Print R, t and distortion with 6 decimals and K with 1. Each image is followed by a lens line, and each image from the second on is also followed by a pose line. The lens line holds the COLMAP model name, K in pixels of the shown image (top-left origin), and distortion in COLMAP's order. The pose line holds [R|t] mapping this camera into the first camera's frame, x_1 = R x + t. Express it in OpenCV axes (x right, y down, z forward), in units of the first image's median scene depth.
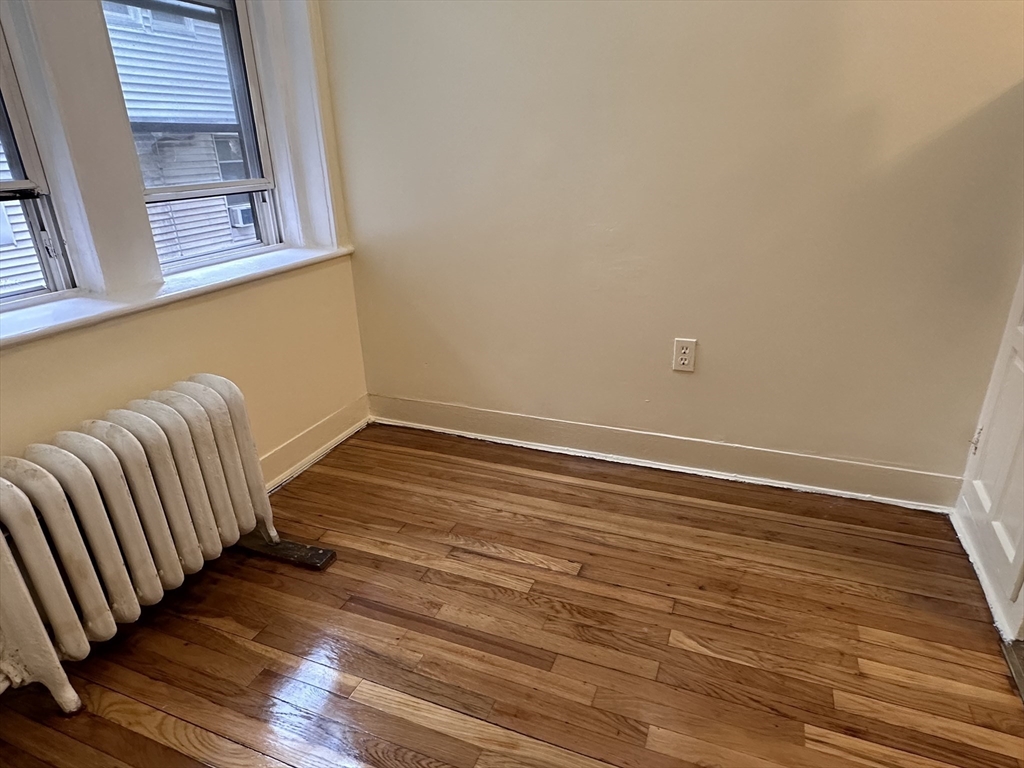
lens RADIAL K [[612.2, 0, 510.1], [0, 612.2, 384.9], [0, 0, 1]] dist [-0.002749, 0.001703]
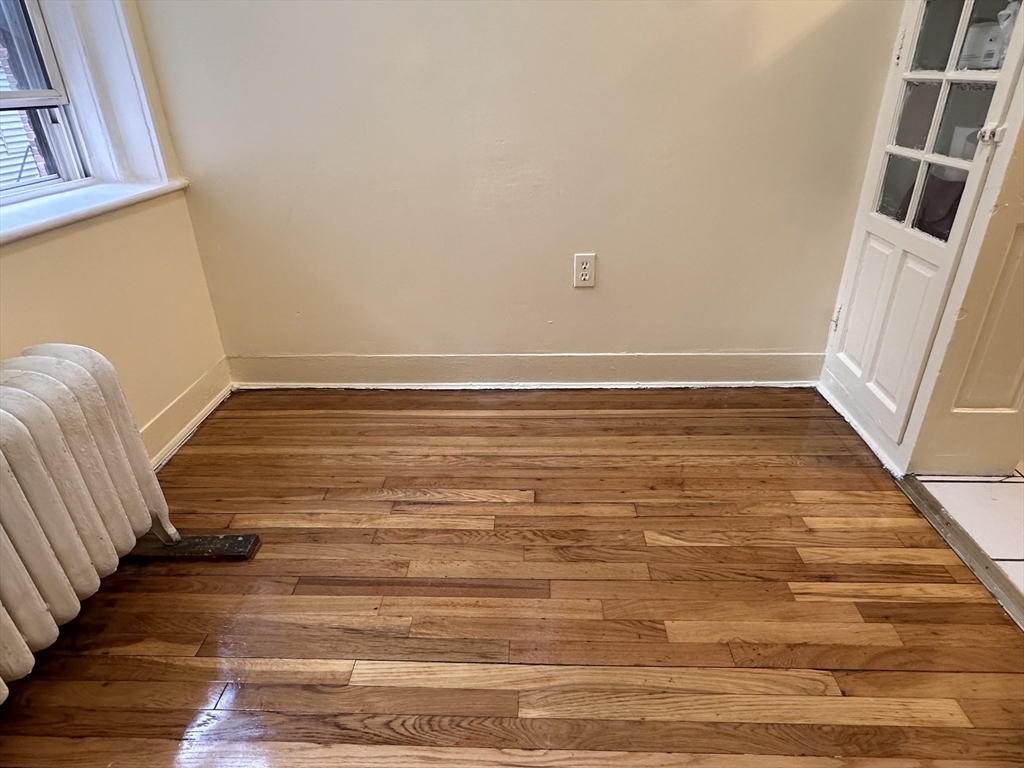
lens RADIAL K [[612.2, 0, 510.1], [0, 612.2, 384.9], [0, 0, 1]] dist [-0.002749, 0.001703]
pose [[0.941821, -0.147223, 0.302157, -0.183389], [0.122602, 0.987506, 0.099003, 0.025170], [-0.312957, -0.056198, 0.948103, 0.095588]]
